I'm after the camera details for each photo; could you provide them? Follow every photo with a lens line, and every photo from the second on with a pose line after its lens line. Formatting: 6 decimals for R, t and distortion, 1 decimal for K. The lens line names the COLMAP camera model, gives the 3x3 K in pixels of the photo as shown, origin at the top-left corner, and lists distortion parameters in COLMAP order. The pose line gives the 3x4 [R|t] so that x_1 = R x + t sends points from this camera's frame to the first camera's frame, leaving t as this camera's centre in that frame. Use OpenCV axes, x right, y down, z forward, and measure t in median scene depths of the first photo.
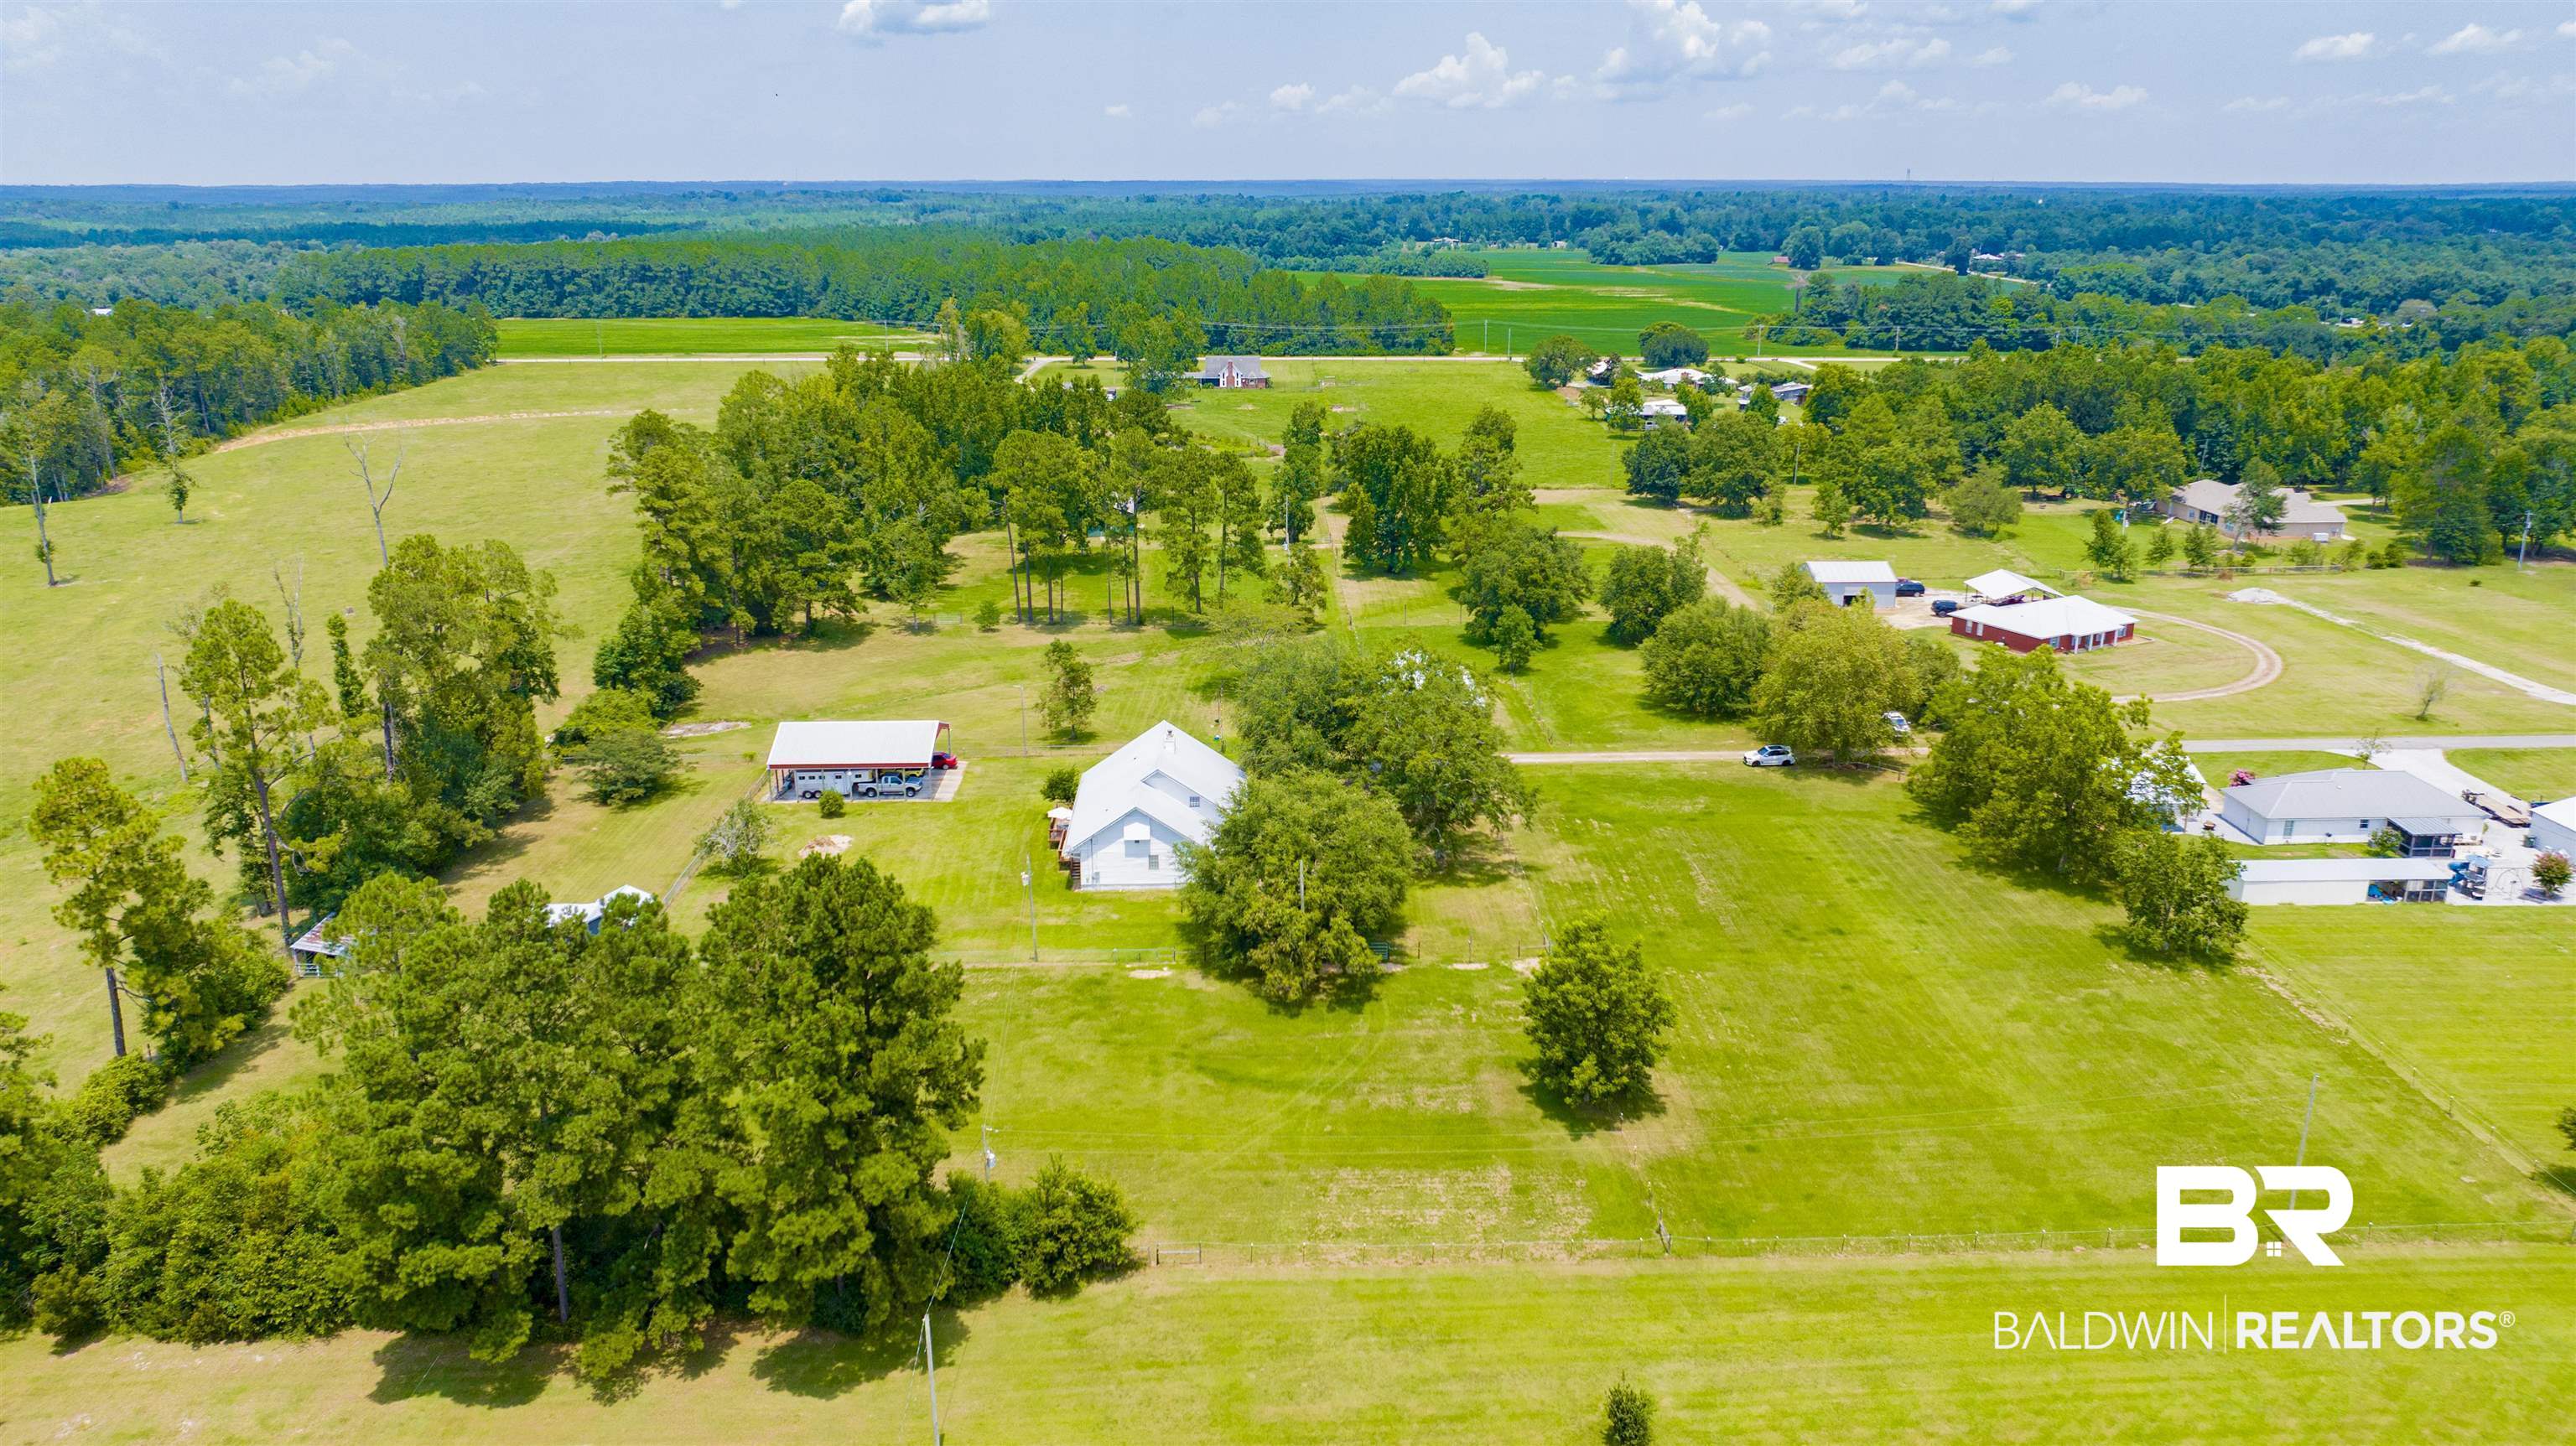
lens RADIAL K [[1834.5, 0, 1337.5], [0, 1834.5, 704.9], [0, 0, 1]] dist [-0.059621, 0.066148]
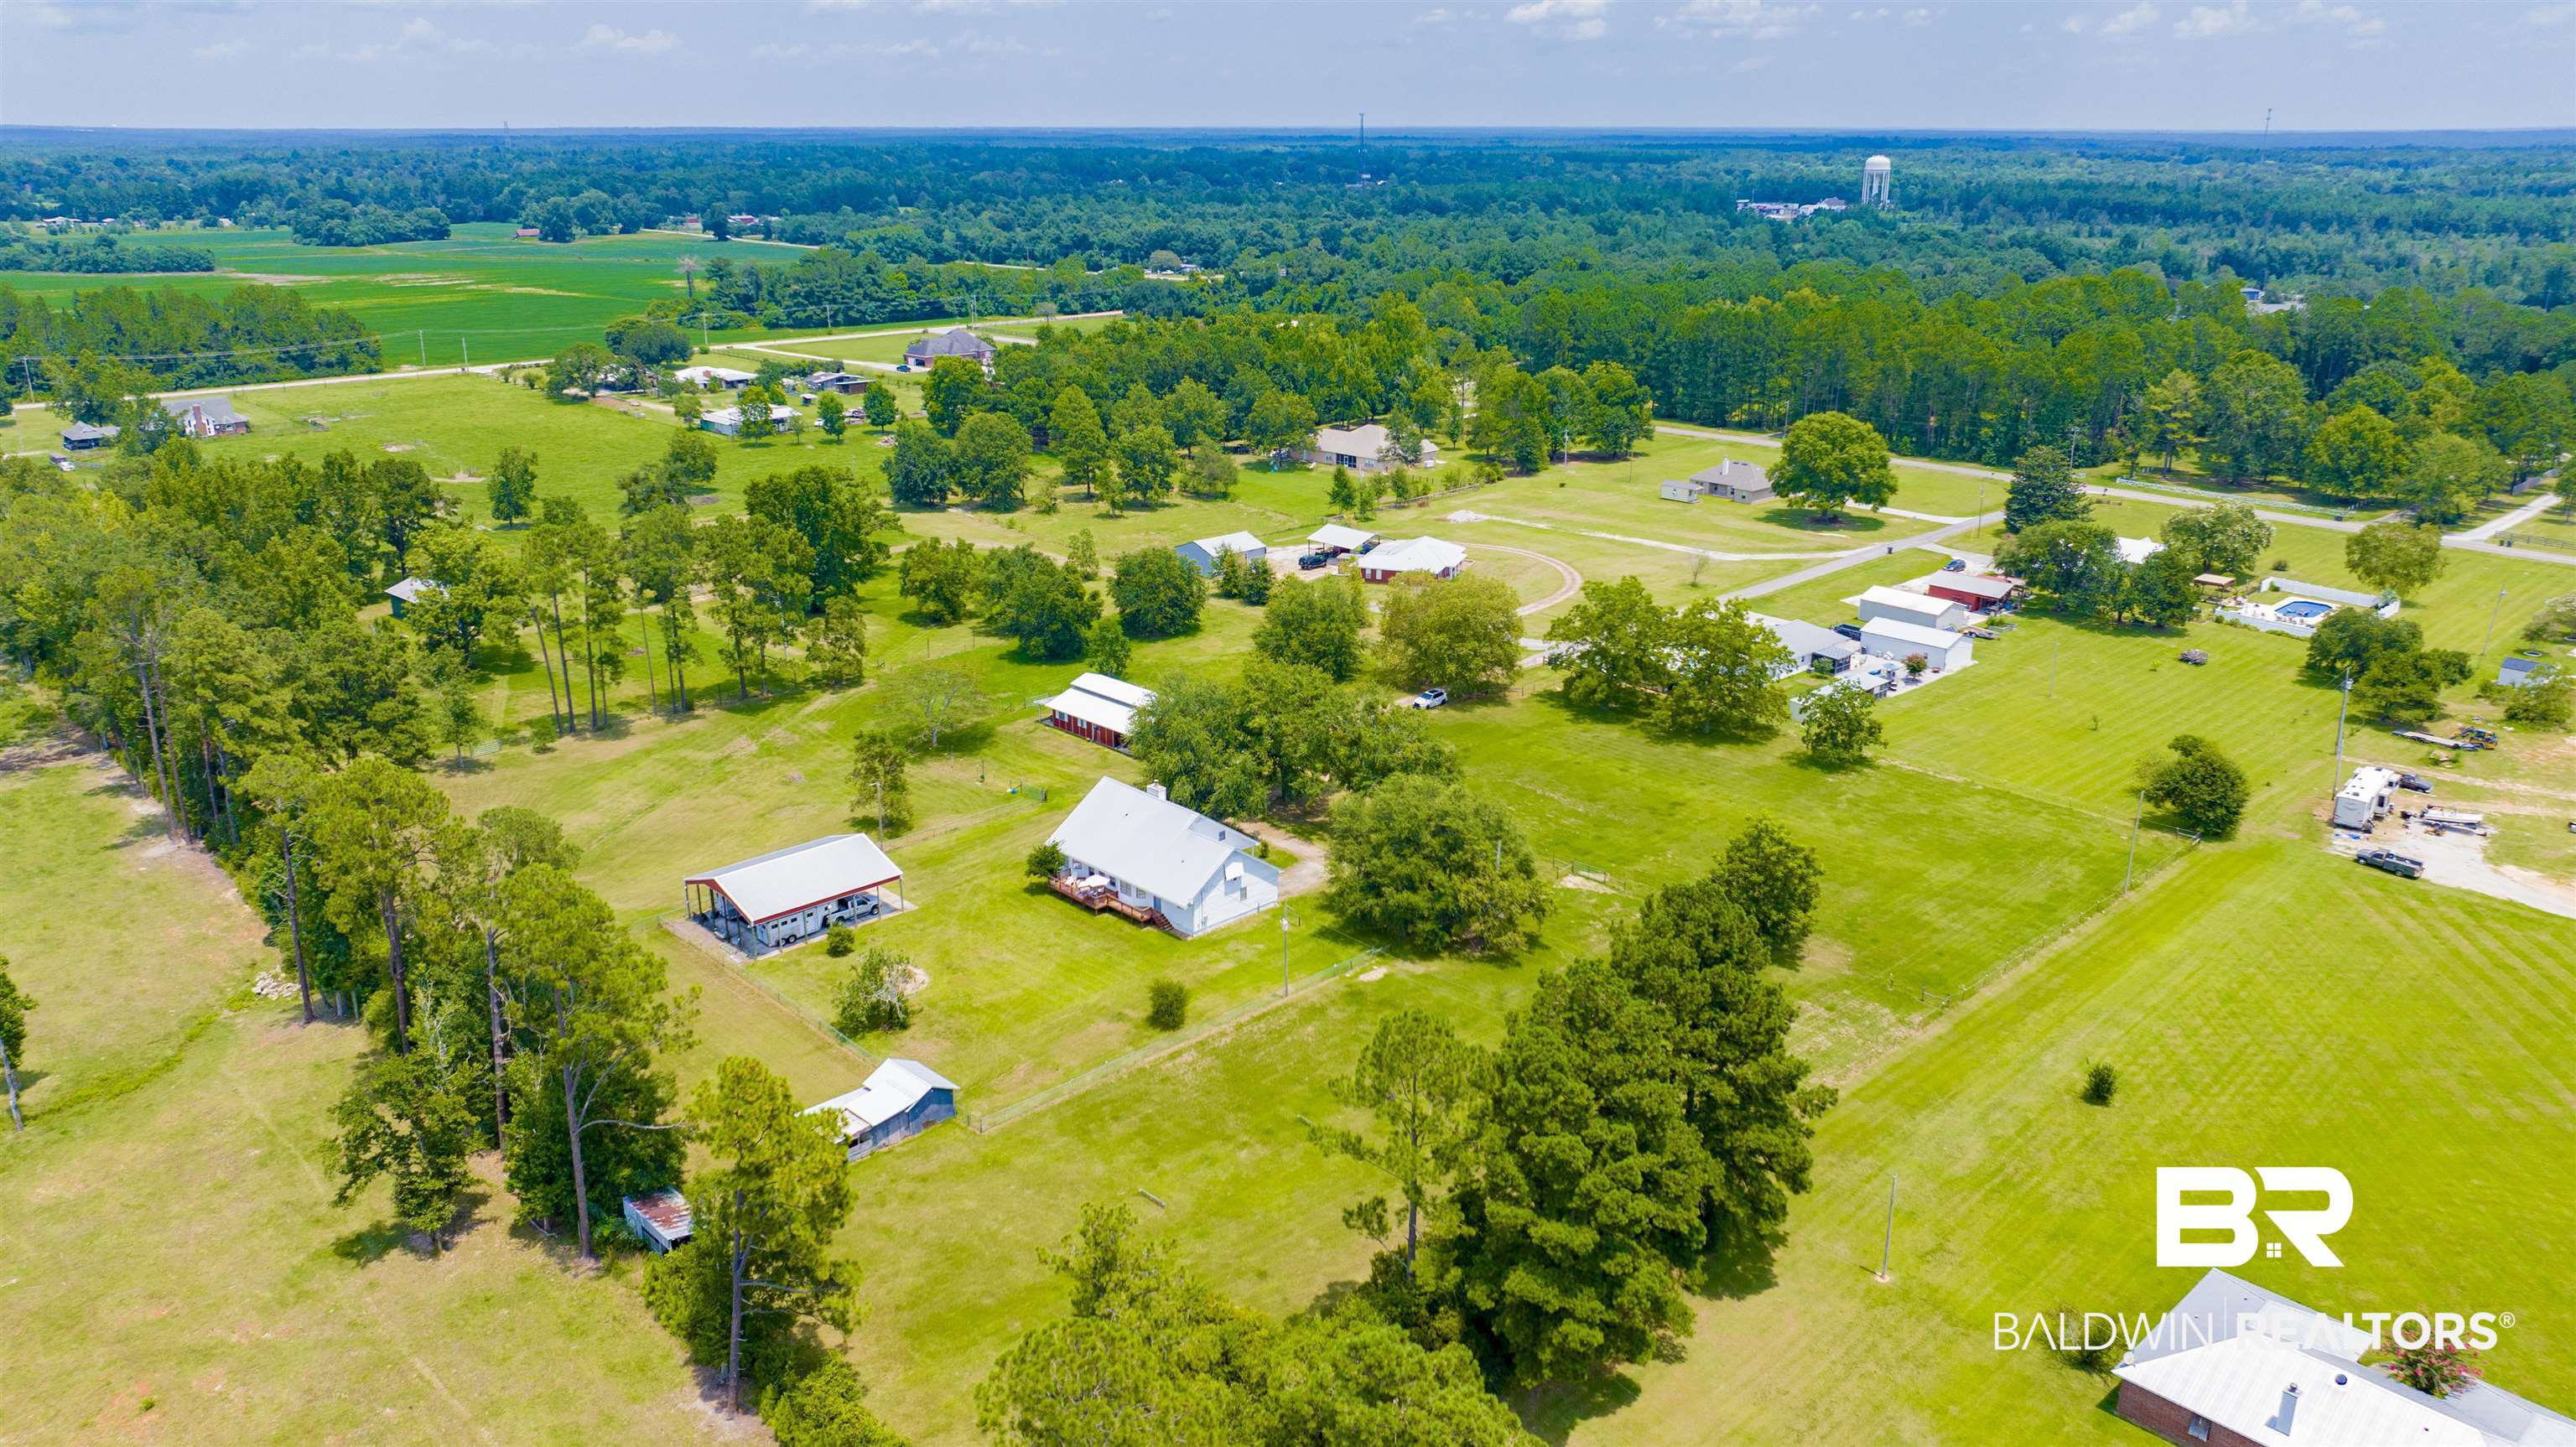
lens RADIAL K [[1834.6, 0, 1280.9], [0, 1834.6, 717.8], [0, 0, 1]] dist [-0.059621, 0.066148]
pose [[0.739815, -0.207339, 0.640066, -0.168853], [0.182345, 0.977516, 0.105889, -0.029099], [-0.647630, 0.038375, 0.760988, 0.027728]]
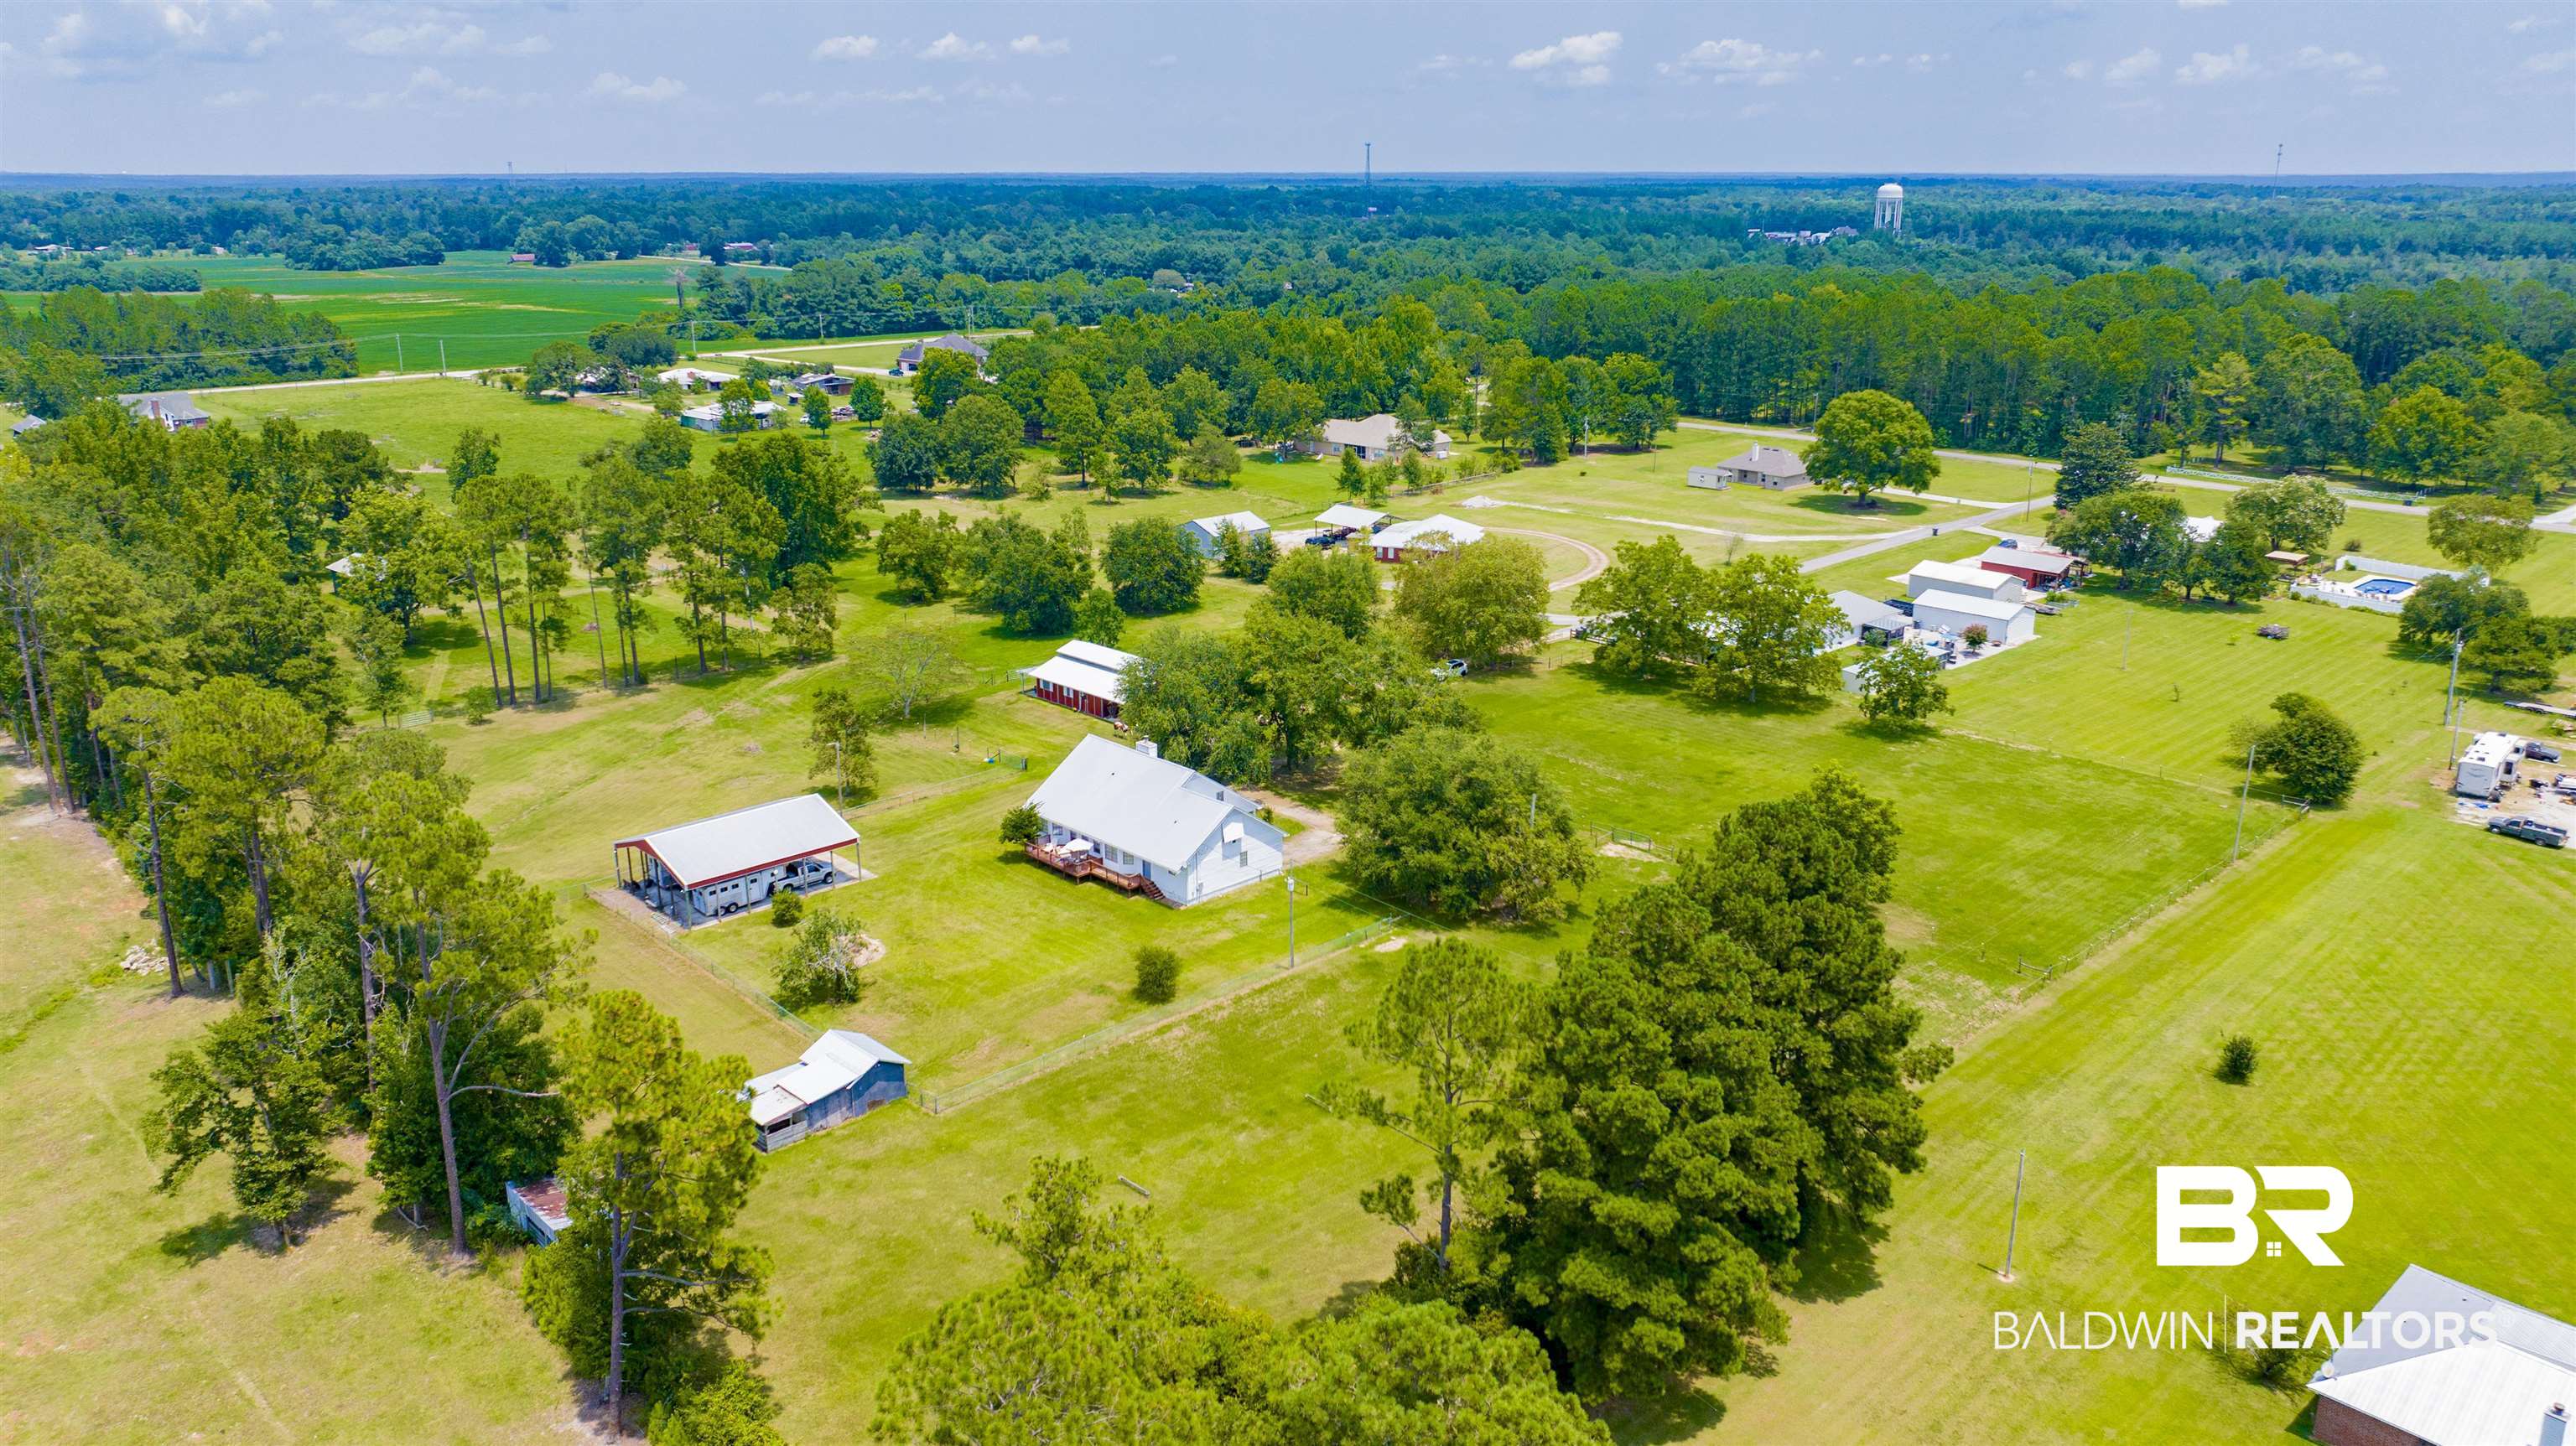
lens RADIAL K [[1834.5, 0, 1280.1], [0, 1834.5, 723.6], [0, 0, 1]] dist [-0.059621, 0.066148]
pose [[0.742103, -0.192495, 0.642050, -0.153939], [0.183602, 0.979617, 0.081488, -0.013830], [-0.644650, 0.057409, 0.762319, 0.048869]]
